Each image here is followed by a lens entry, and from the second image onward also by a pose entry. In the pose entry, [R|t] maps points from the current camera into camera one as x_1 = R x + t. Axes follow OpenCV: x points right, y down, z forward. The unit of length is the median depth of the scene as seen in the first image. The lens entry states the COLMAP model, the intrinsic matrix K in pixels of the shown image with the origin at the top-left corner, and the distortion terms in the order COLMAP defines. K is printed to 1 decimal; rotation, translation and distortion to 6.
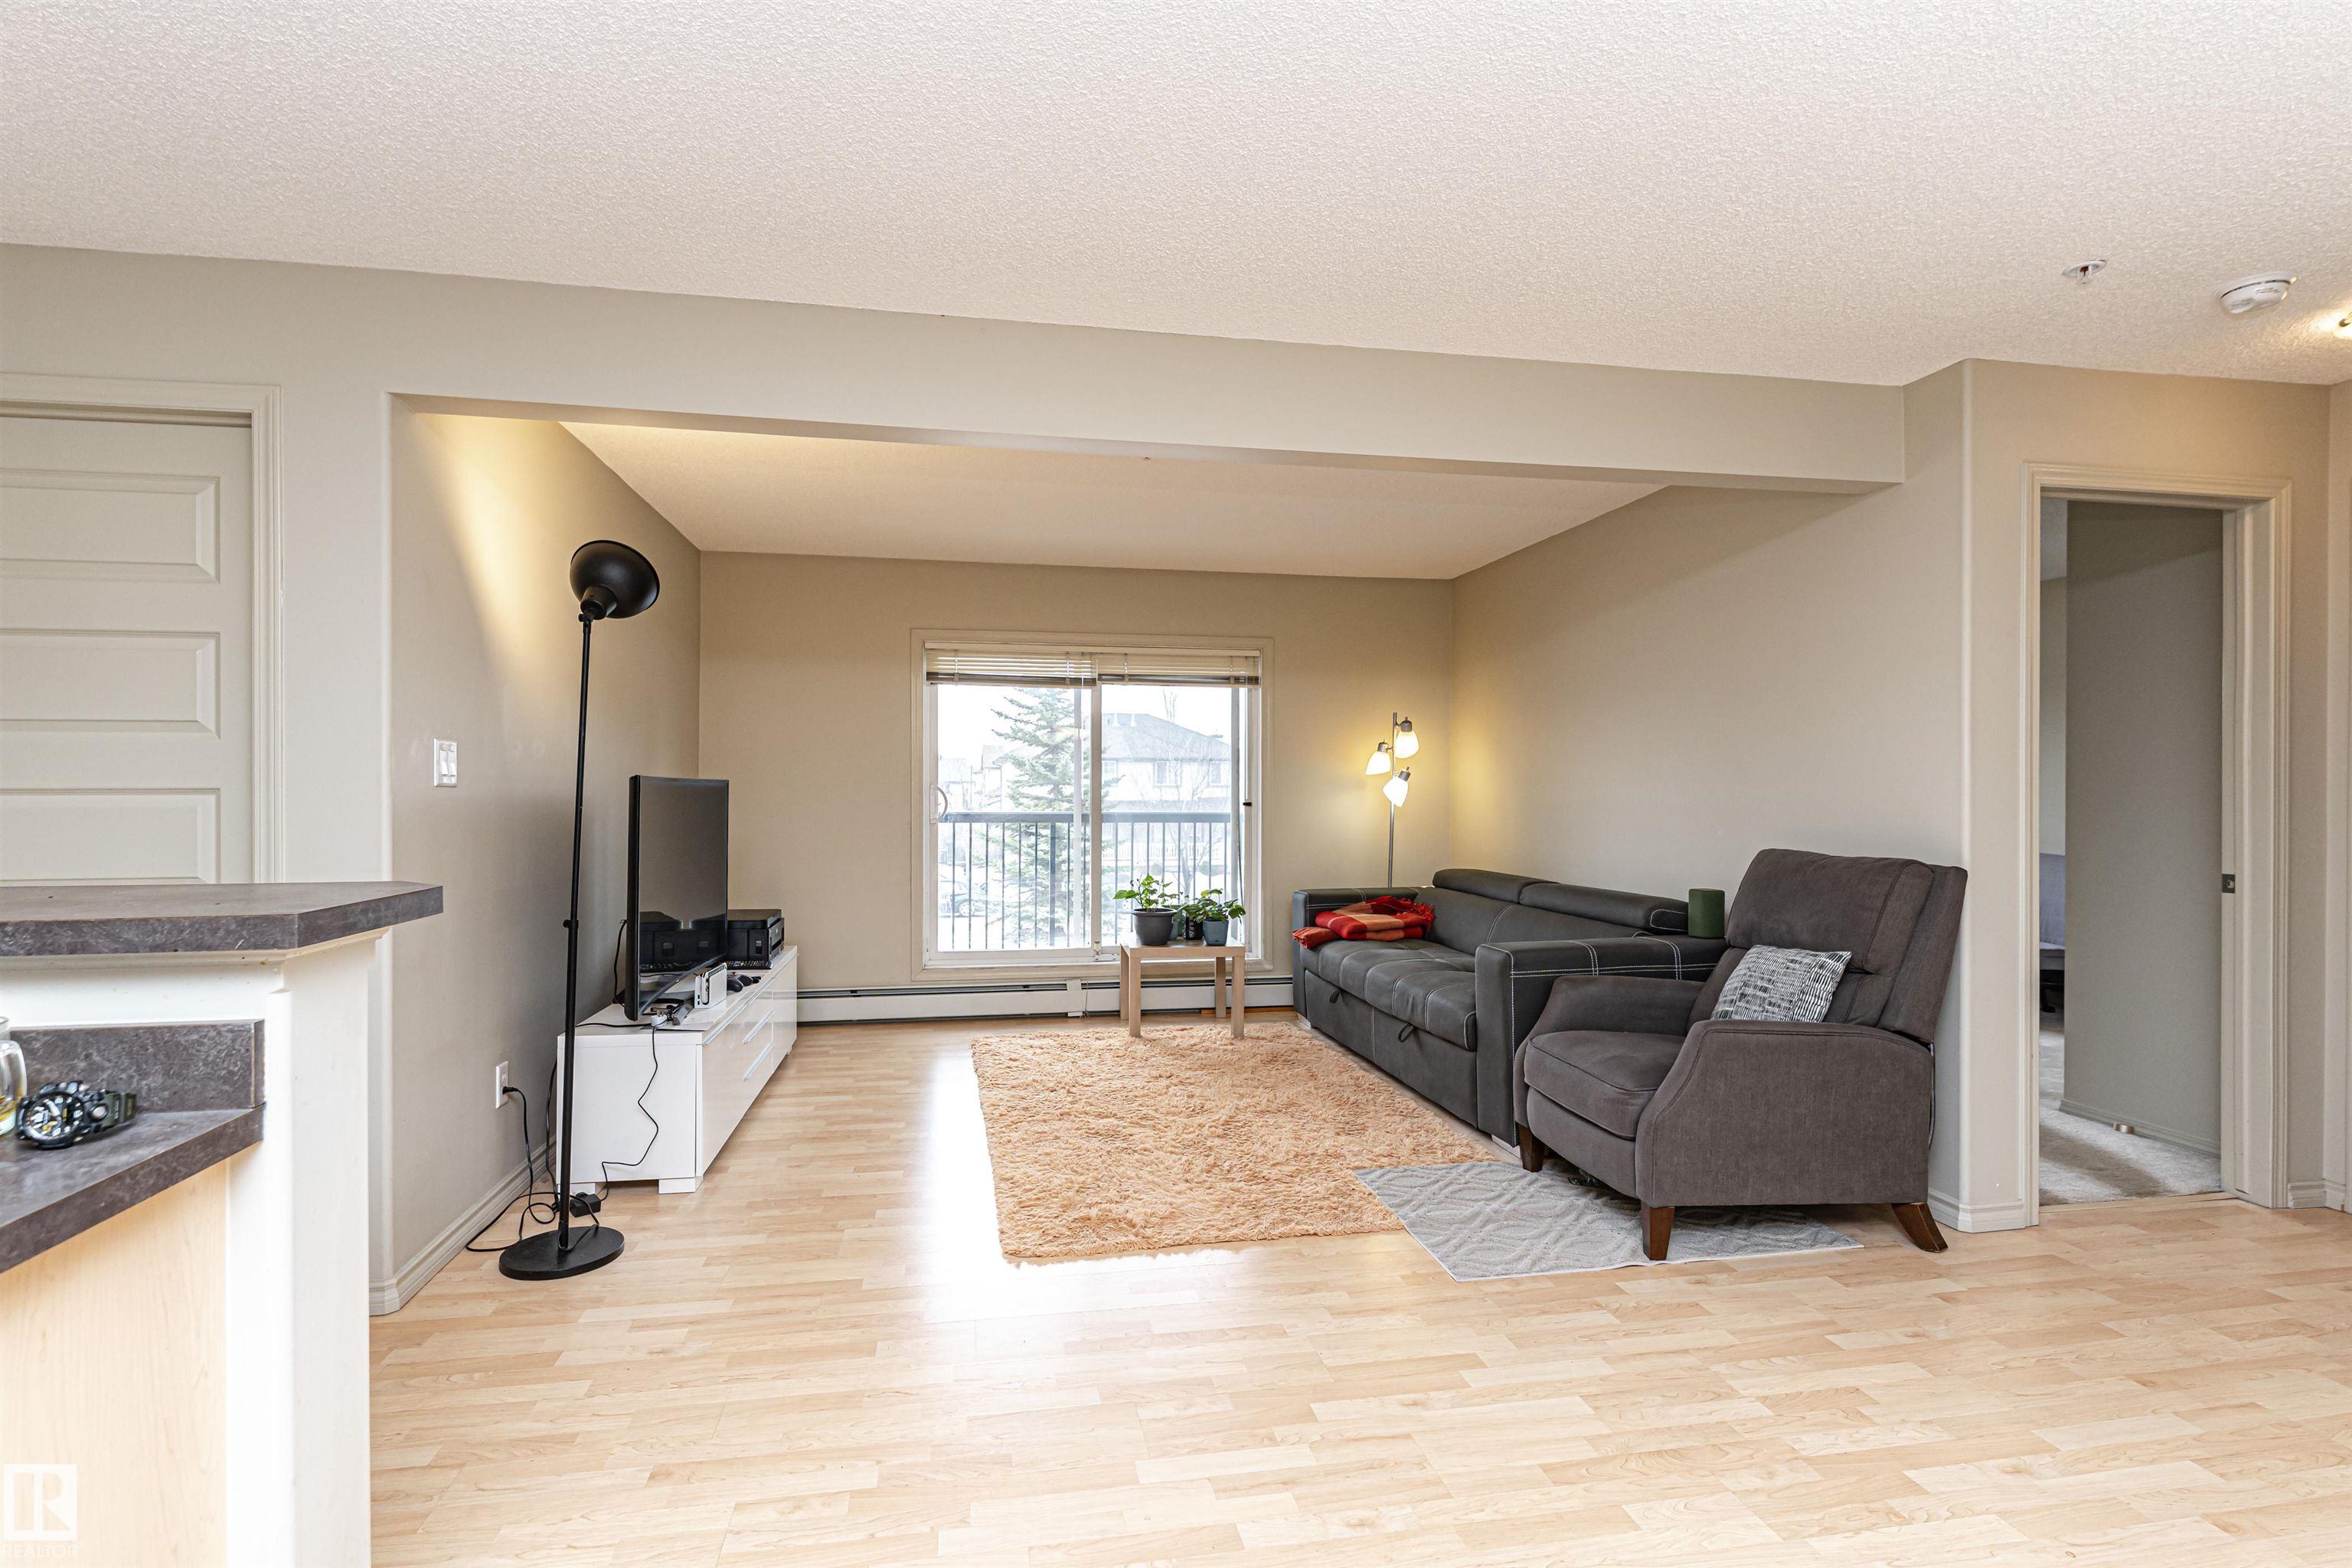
lens RADIAL K [[1070.6, 0, 1147.8], [0, 1070.6, 781.7], [0, 0, 1]] dist [-0.001865, 0.000411]
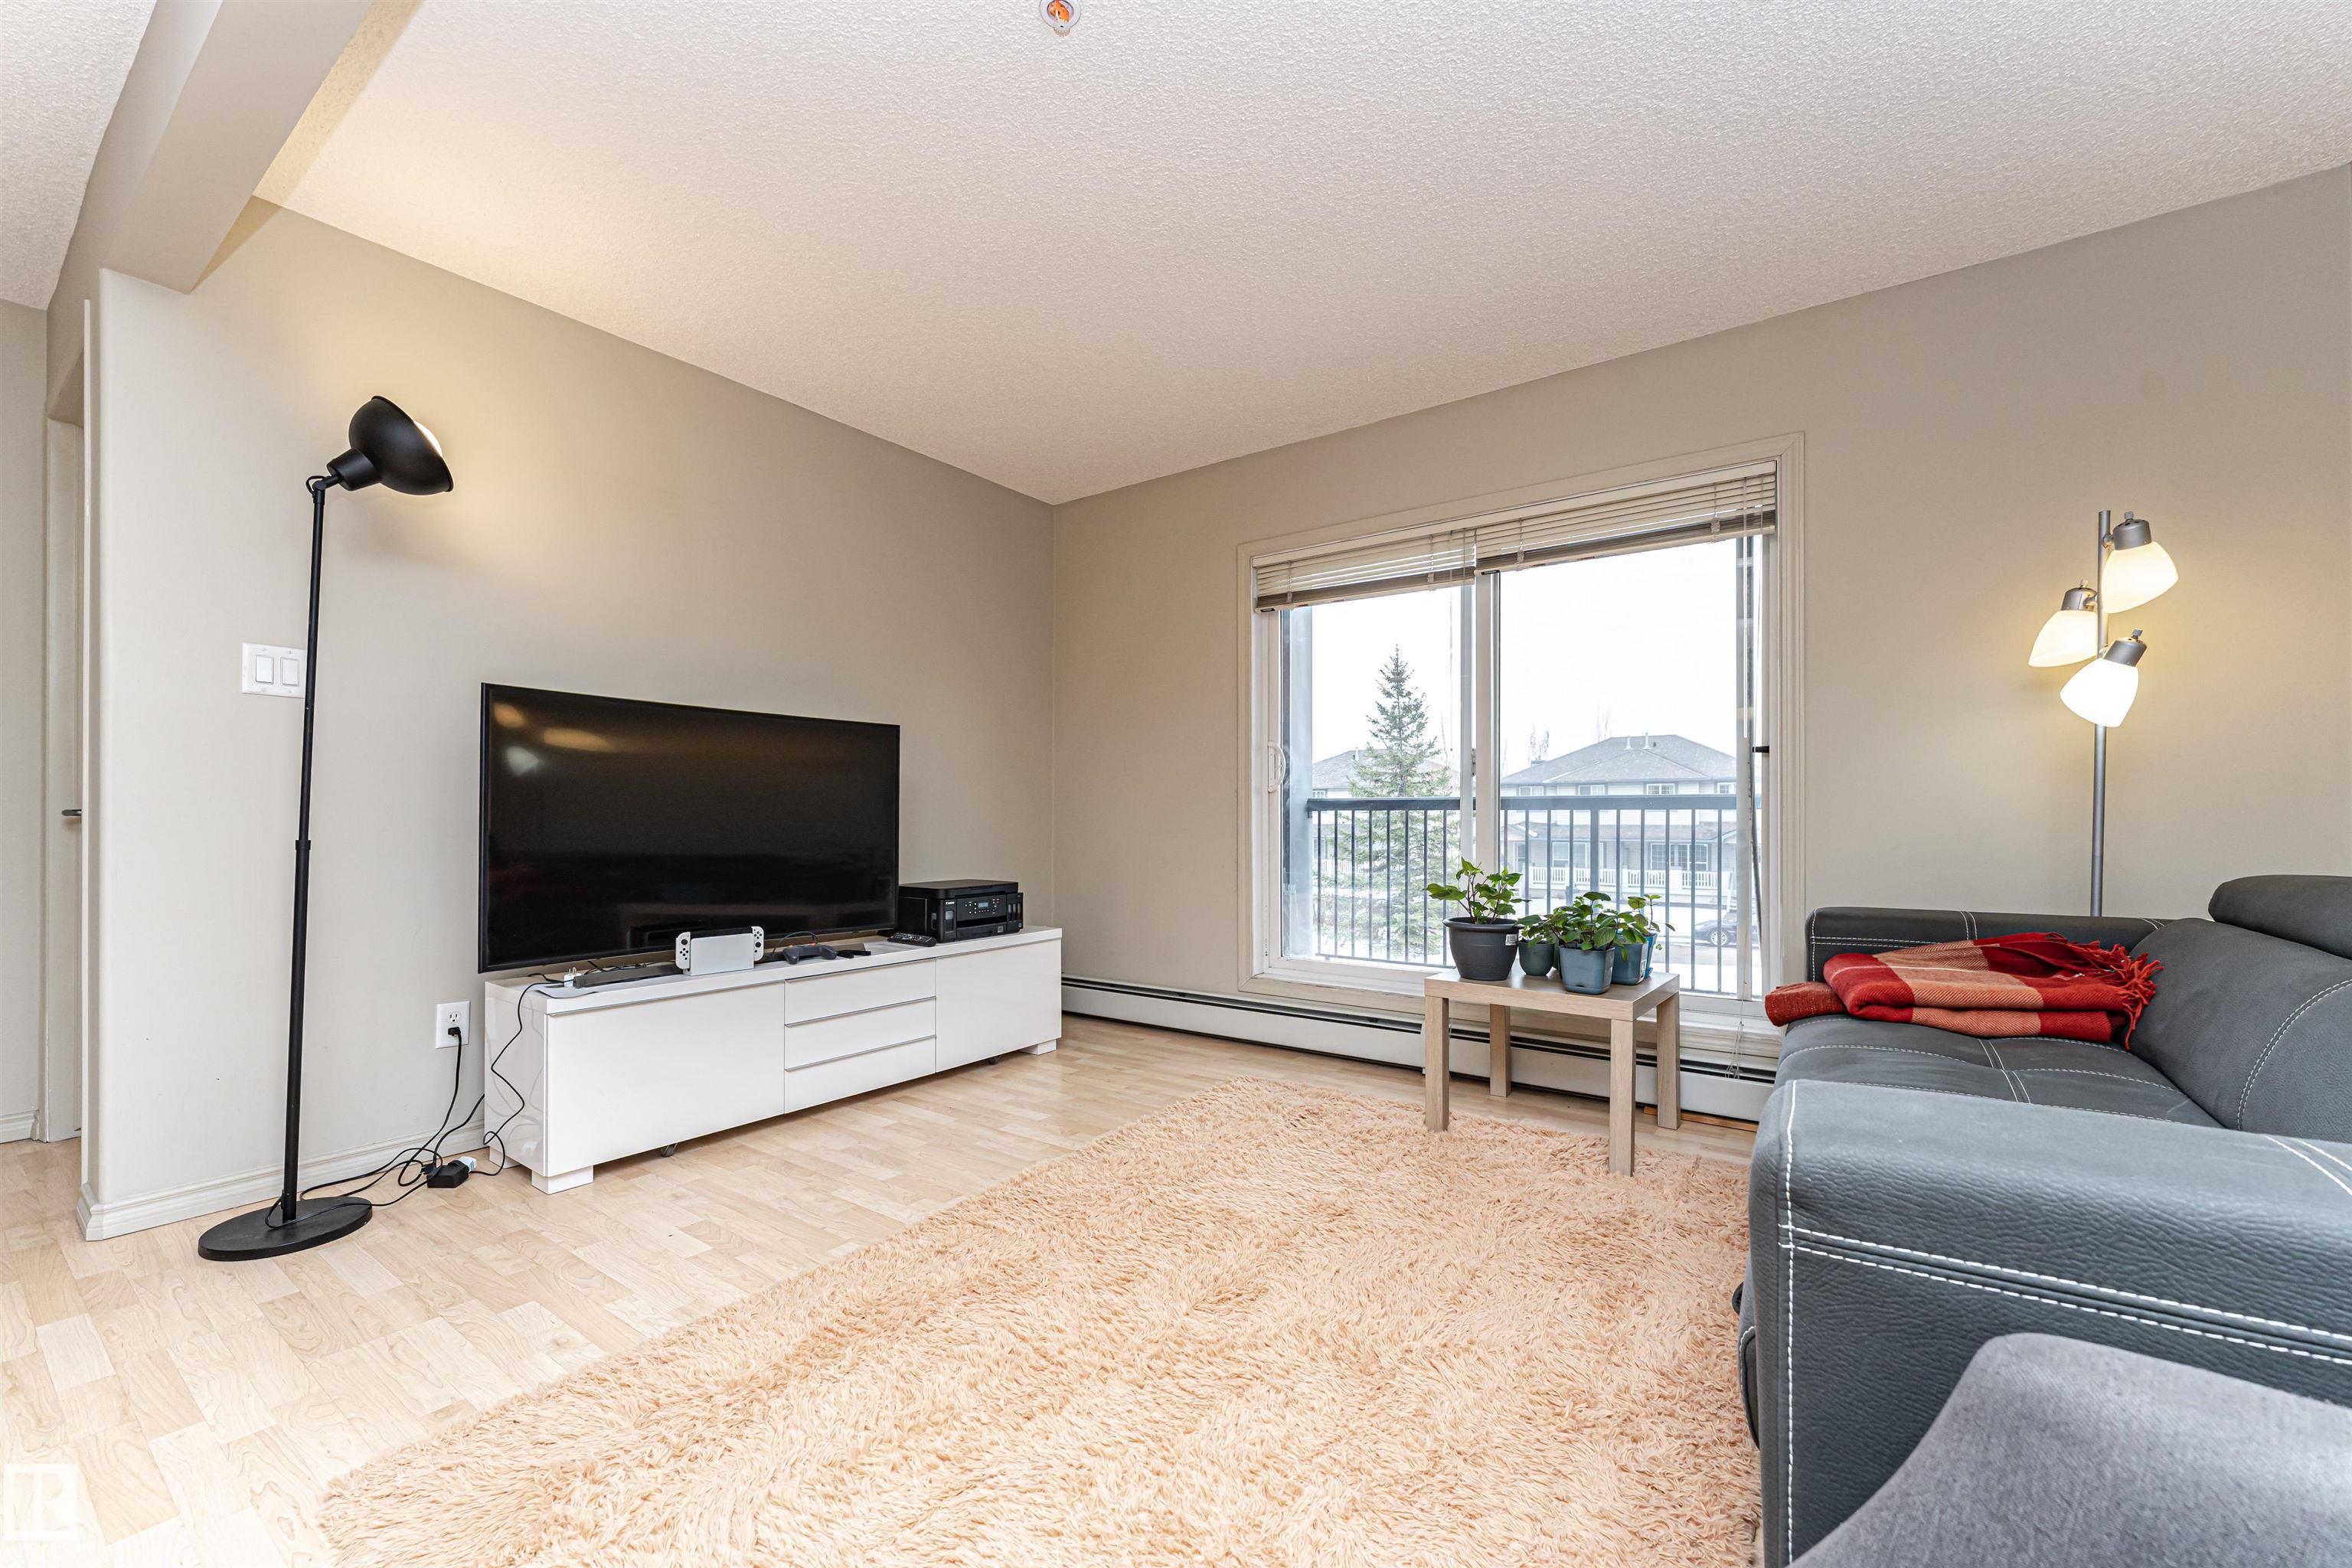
lens RADIAL K [[939.2, 0, 1213.9], [0, 939.2, 819.6], [0, 0, 1]] dist [0.001519, -0.000383]
pose [[0.705362, -0.004249, -0.708834, 0.259866], [0.006271, 0.999980, 0.000246, 0.060440], [0.708819, -0.004618, 0.705375, 0.508338]]
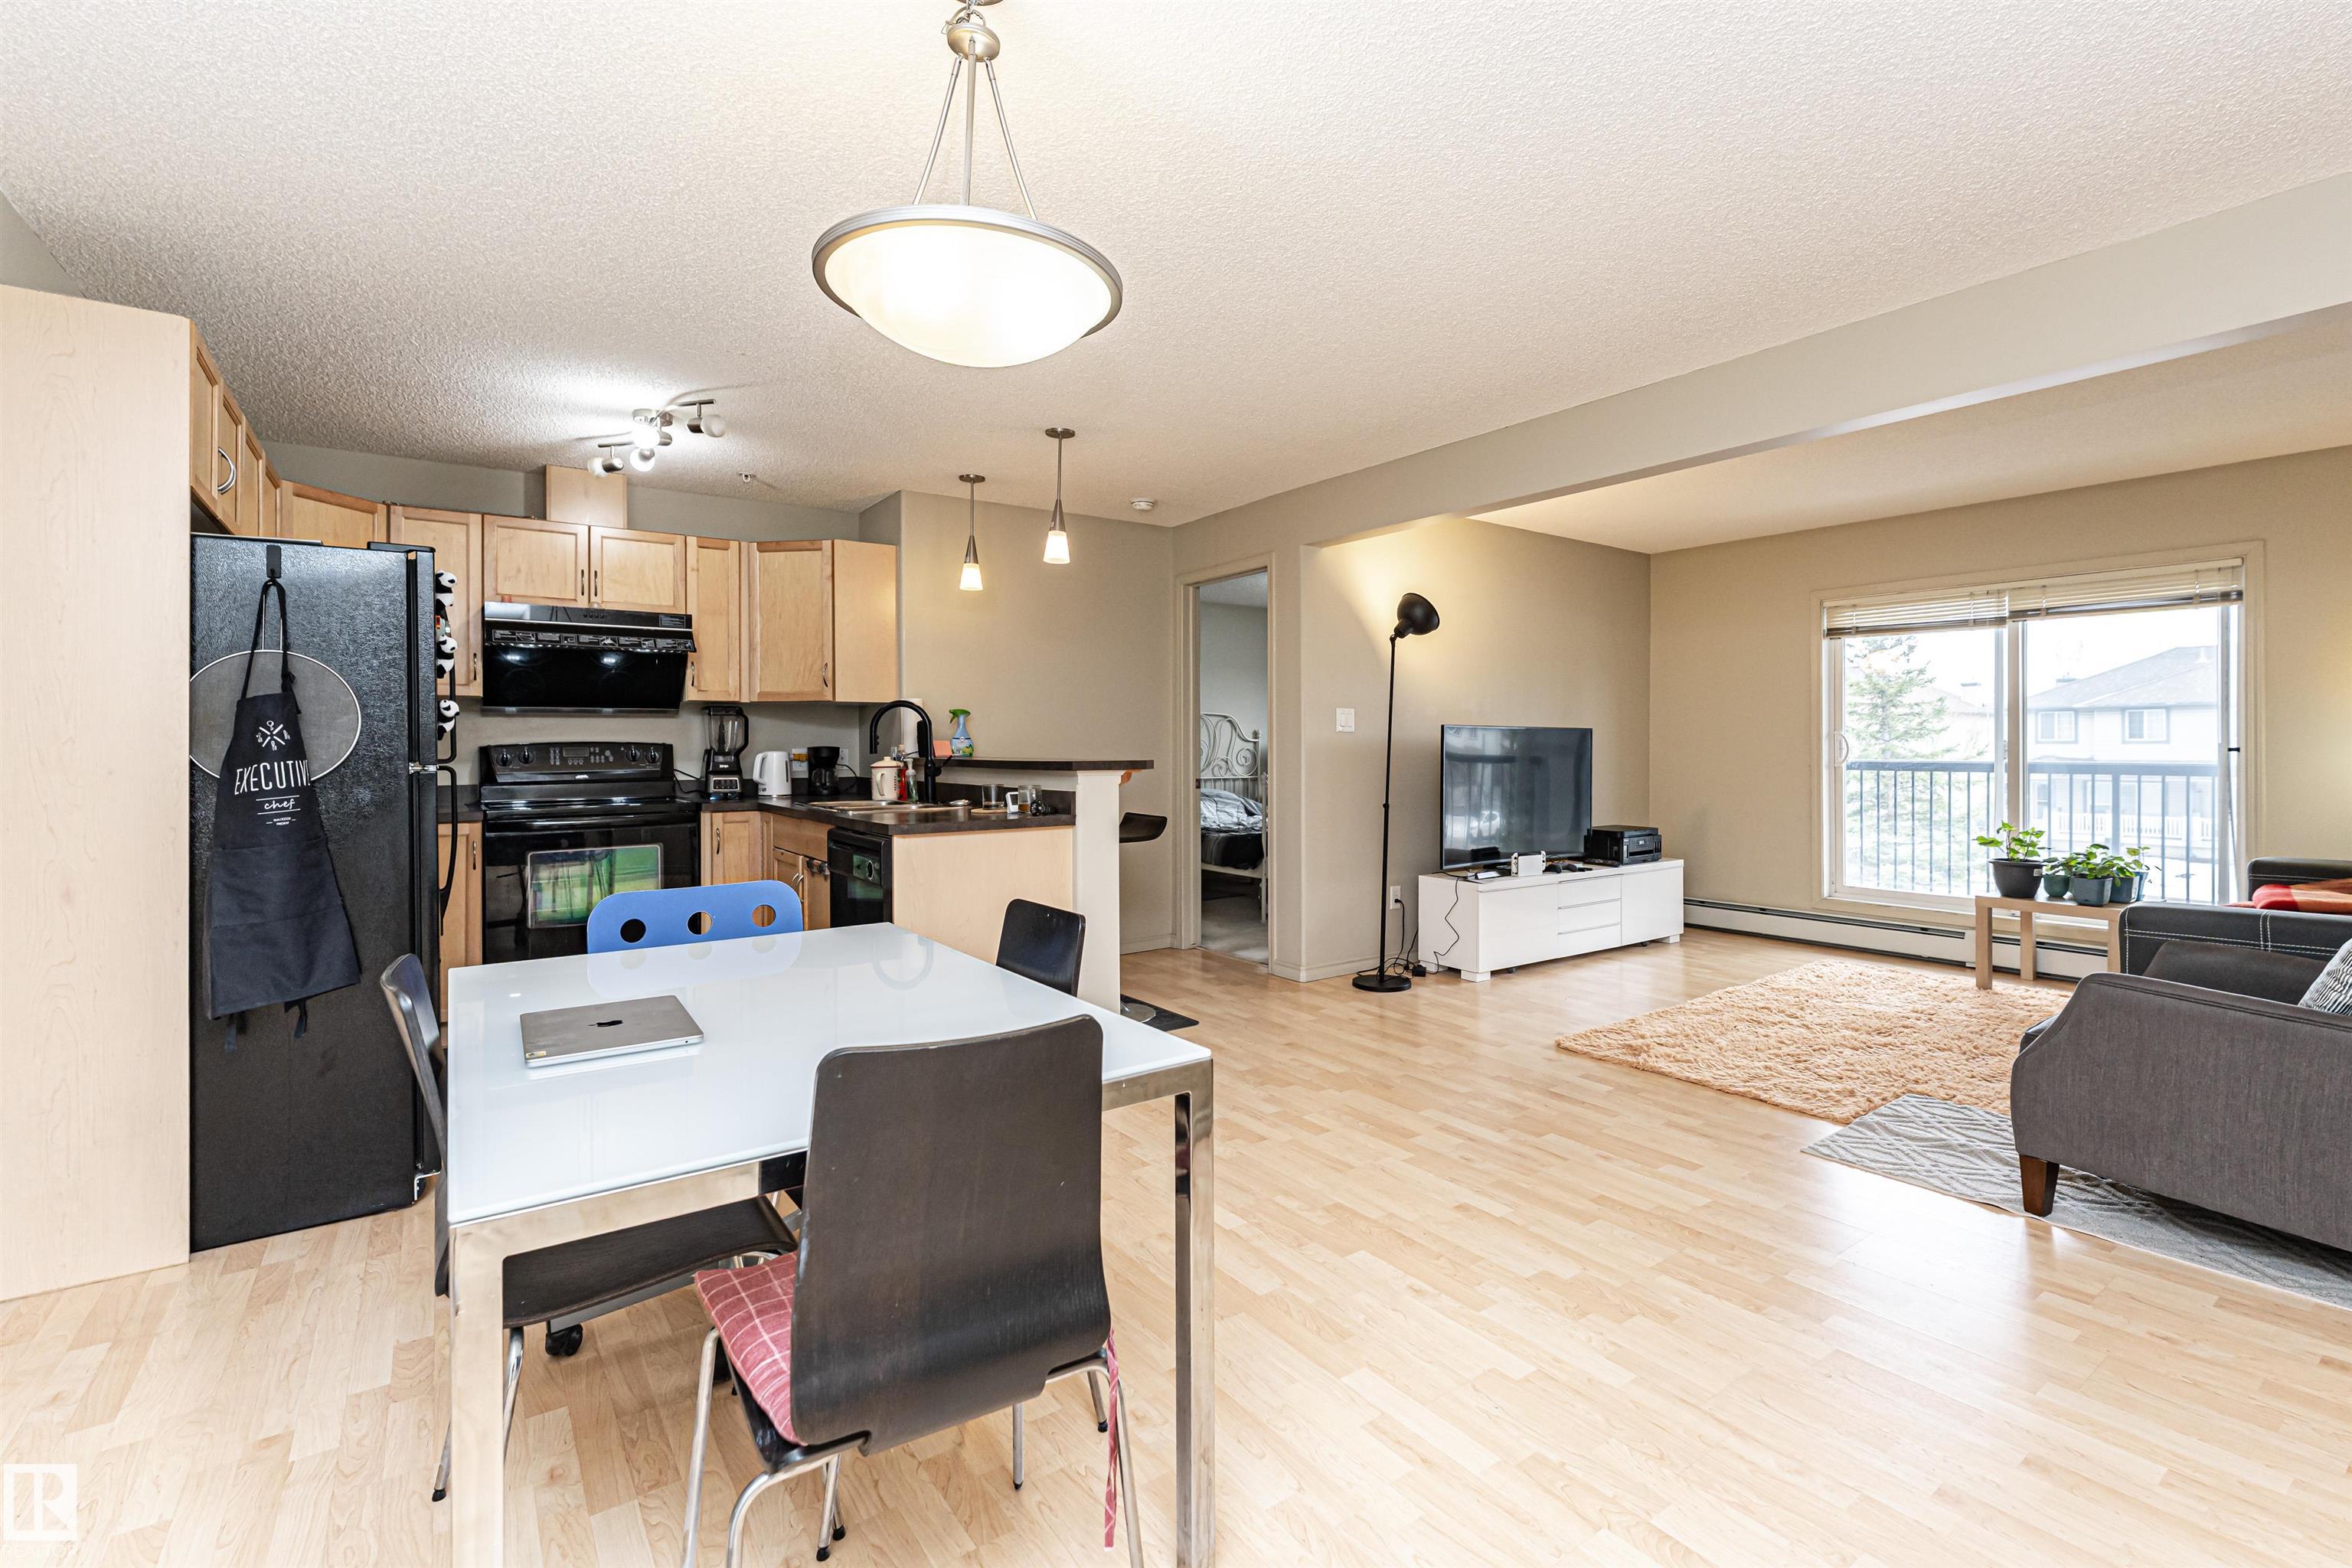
lens RADIAL K [[1087.2, 0, 1282.9], [0, 1087.2, 748.6], [0, 0, 1]] dist [0.008051, -0.003583]
pose [[0.472493, -0.002926, -0.881329, 0.524491], [0.005629, 0.999984, -0.000302, 0.017729], [0.881316, -0.004818, 0.472502, -0.017240]]
